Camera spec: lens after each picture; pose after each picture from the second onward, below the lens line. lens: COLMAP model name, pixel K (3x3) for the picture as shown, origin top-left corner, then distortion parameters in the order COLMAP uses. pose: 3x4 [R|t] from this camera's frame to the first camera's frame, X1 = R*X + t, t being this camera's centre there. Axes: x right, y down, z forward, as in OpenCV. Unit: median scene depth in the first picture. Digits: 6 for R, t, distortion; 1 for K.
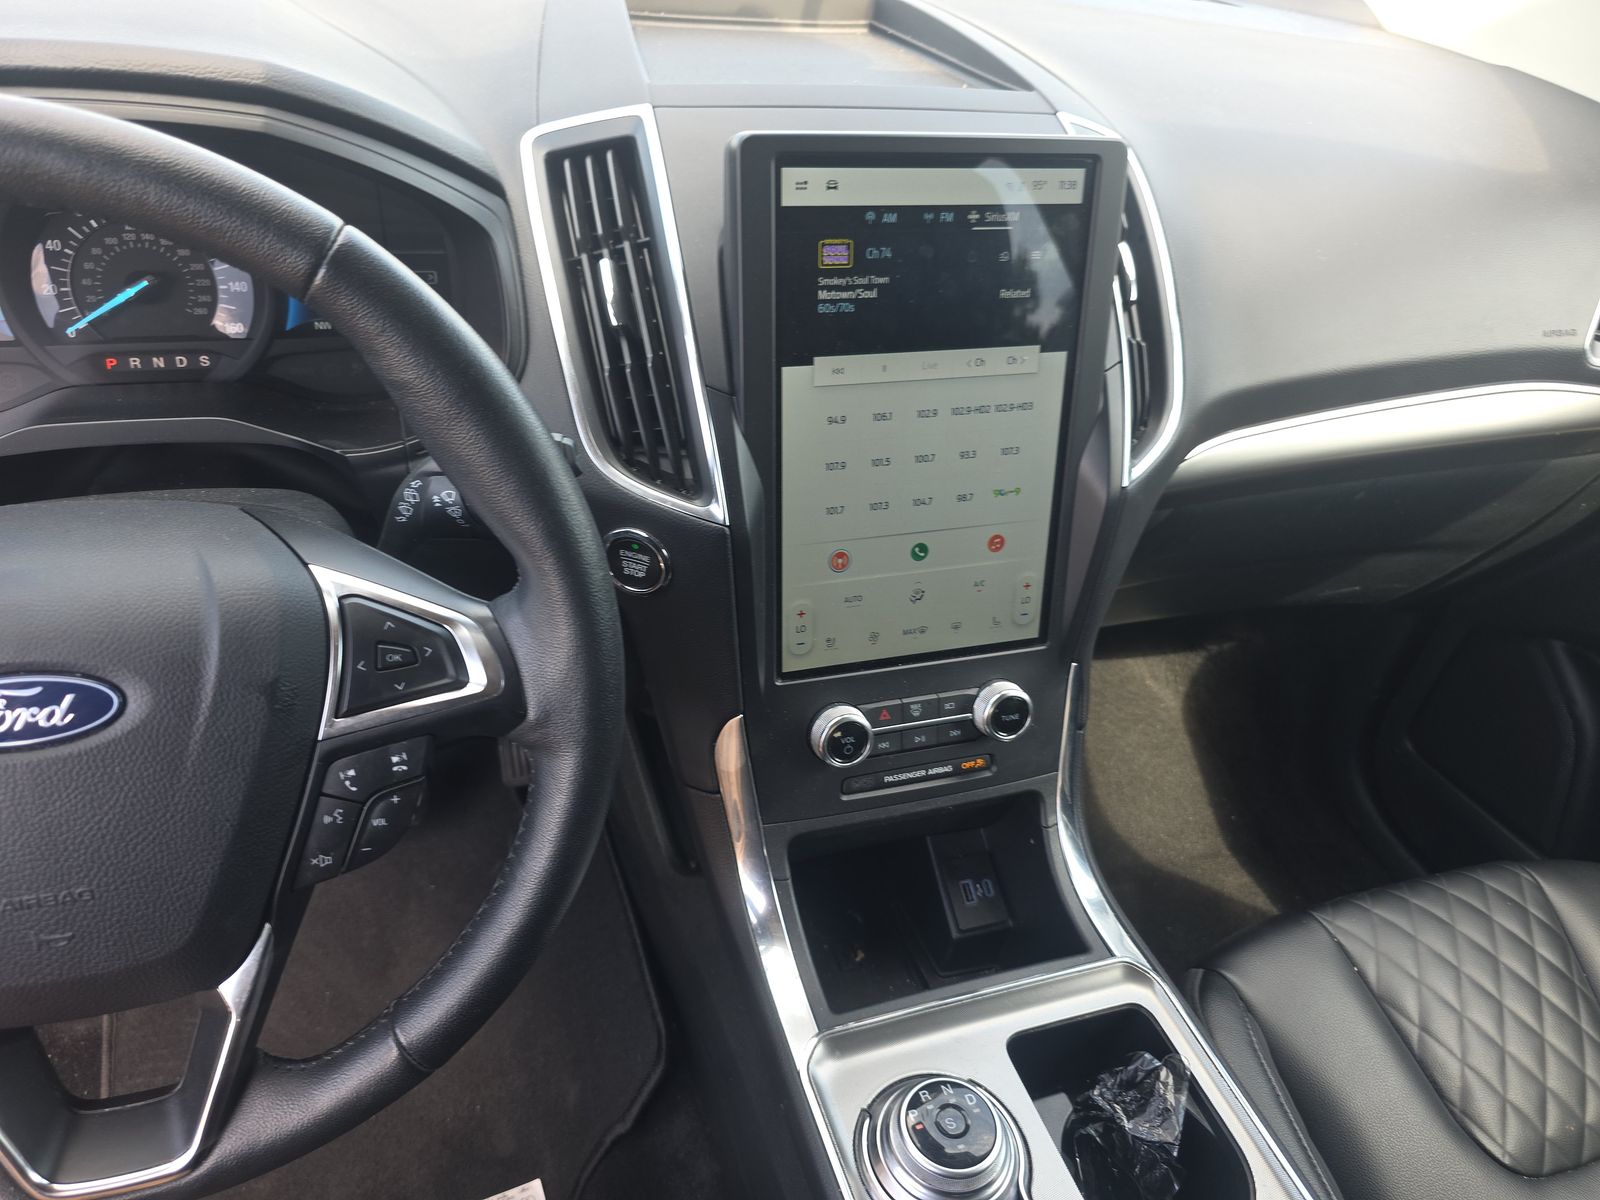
lens RADIAL K [[1085.5, 0, 805.1], [0, 1085.5, 605.5], [0, 0, 1]] dist [0.059170, -0.071189]
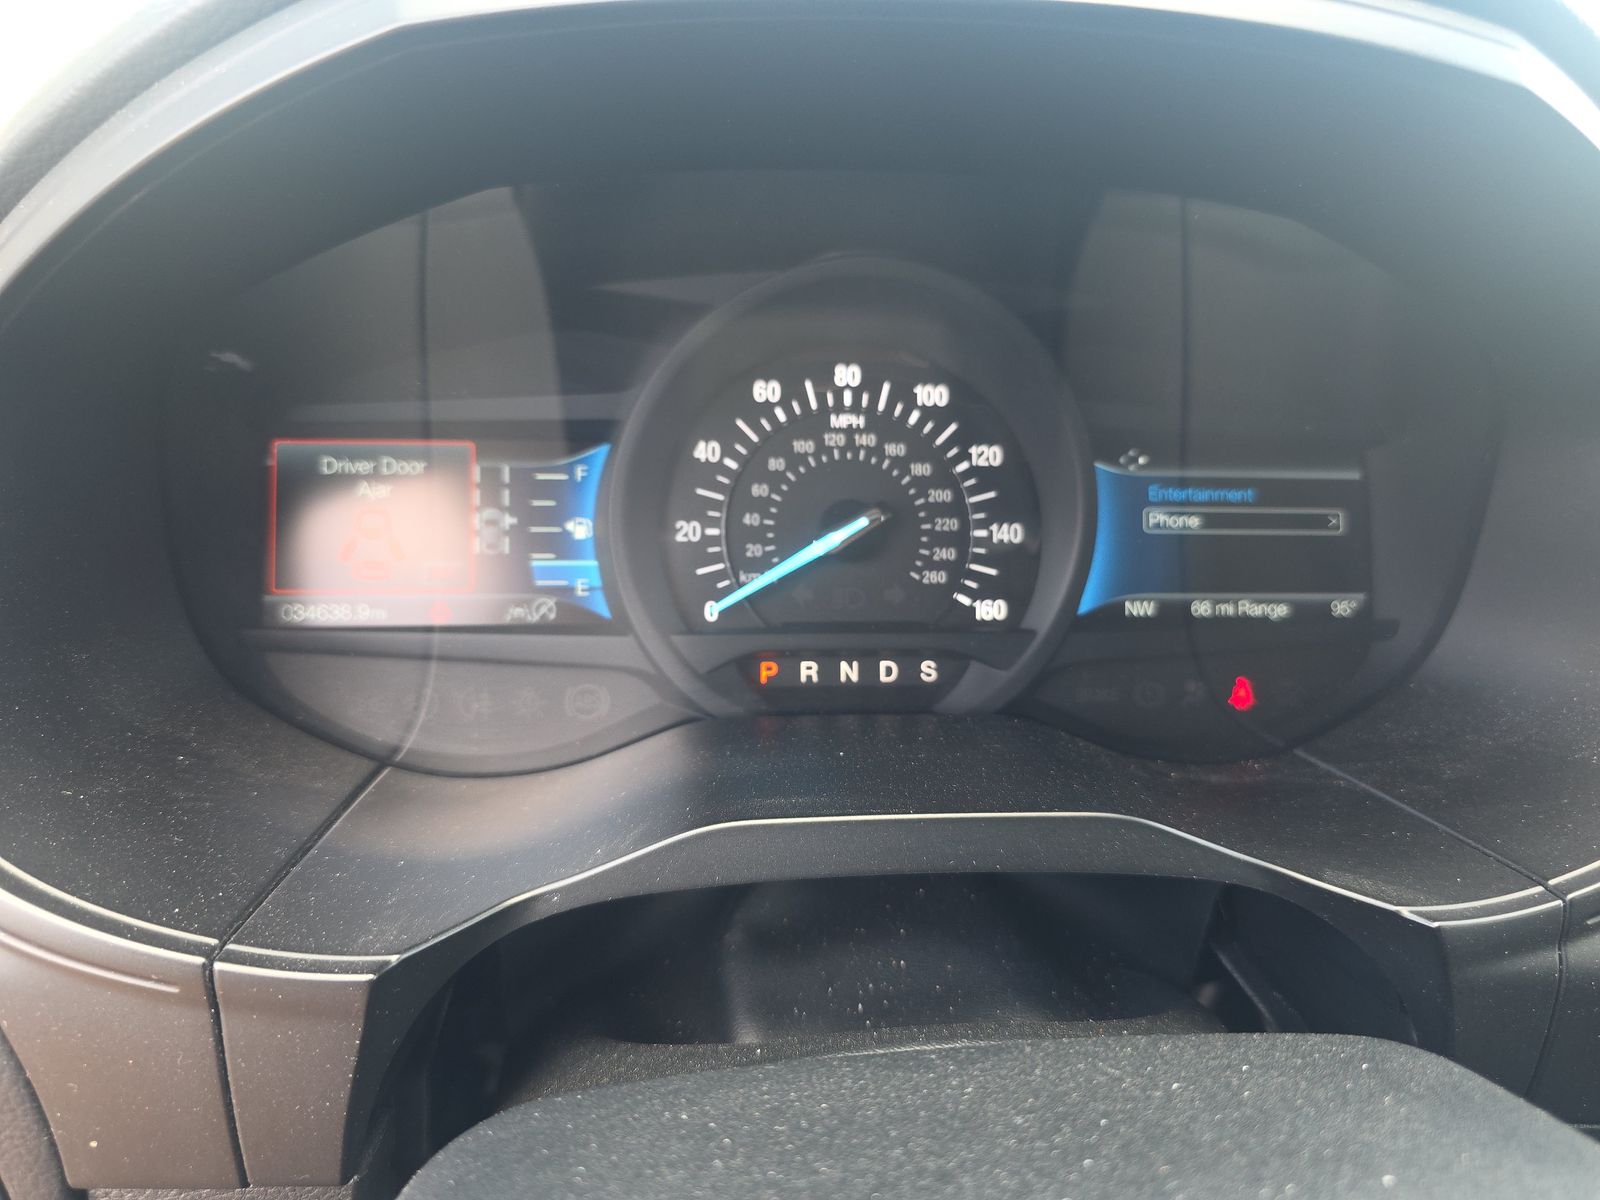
lens RADIAL K [[1085.5, 0, 805.1], [0, 1085.5, 605.5], [0, 0, 1]] dist [0.059170, -0.071189]
pose [[0.975861, 0.013962, -0.217946, -0.516429], [-0.073345, 0.960945, -0.266842, -0.118139], [0.205708, 0.276386, 0.938773, 0.528954]]
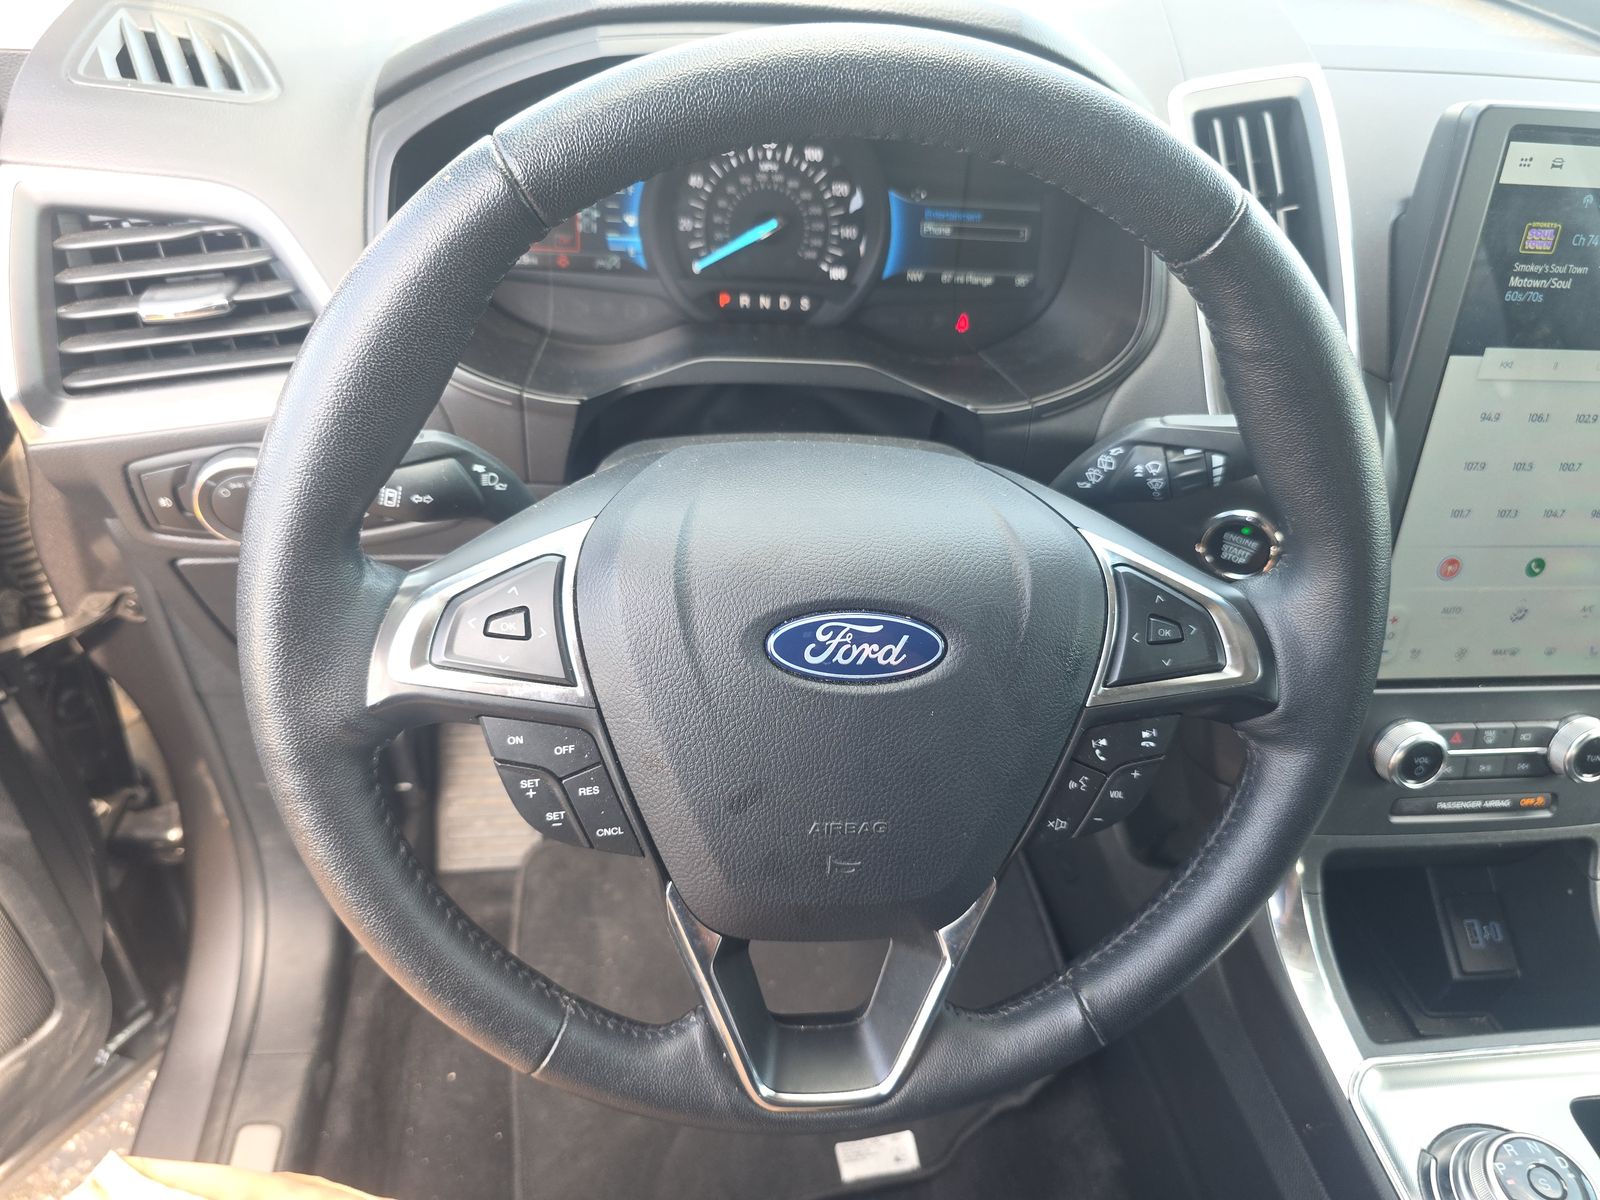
lens RADIAL K [[1102.3, 0, 809.1], [0, 1102.3, 601.5], [0, 0, 1]] dist [0.029273, -0.035351]
pose [[0.980557, 0.117607, -0.157085, -0.365551], [-0.112656, 0.992825, 0.040087, 0.010924], [0.160673, -0.021611, 0.986771, -0.019322]]
